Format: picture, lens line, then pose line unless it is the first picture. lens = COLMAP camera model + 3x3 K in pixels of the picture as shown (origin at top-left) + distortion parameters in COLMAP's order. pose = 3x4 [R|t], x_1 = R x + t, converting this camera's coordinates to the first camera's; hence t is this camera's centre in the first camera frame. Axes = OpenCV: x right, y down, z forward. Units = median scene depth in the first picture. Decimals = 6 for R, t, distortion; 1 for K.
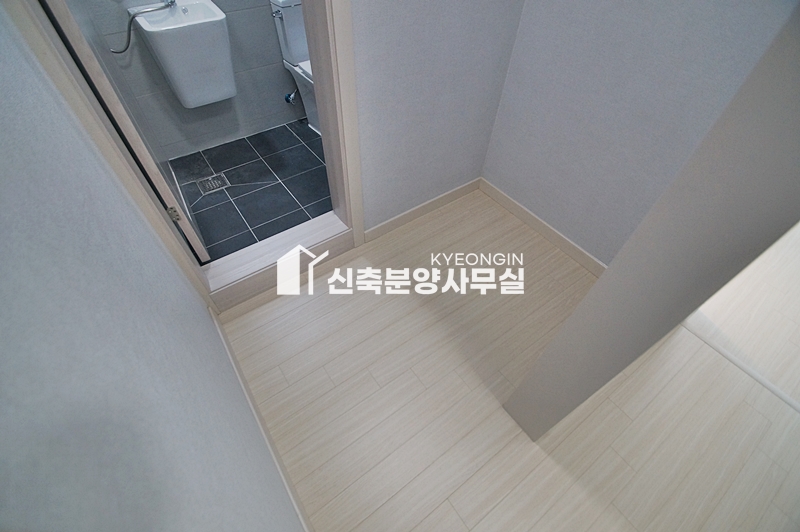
lens RADIAL K [[351.2, 0, 392.5], [0, 351.2, 267.4], [0, 0, 1]] dist [0.004129, -0.009691]
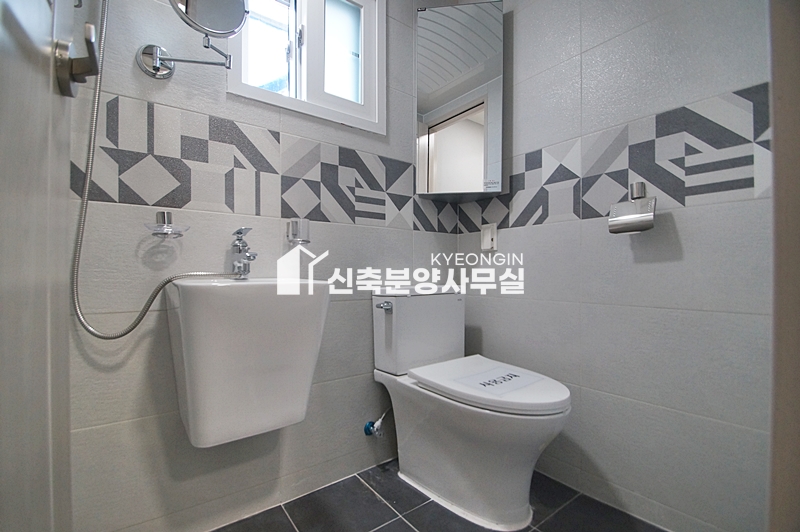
lens RADIAL K [[351.2, 0, 400.0], [0, 351.2, 271.2], [0, 0, 1]] dist [0.004129, -0.009691]
pose [[0.999308, -0.011574, 0.035361, -0.276704], [0.034703, 0.632705, -0.773615, -0.195107], [-0.013419, 0.774306, 0.632669, 0.435158]]
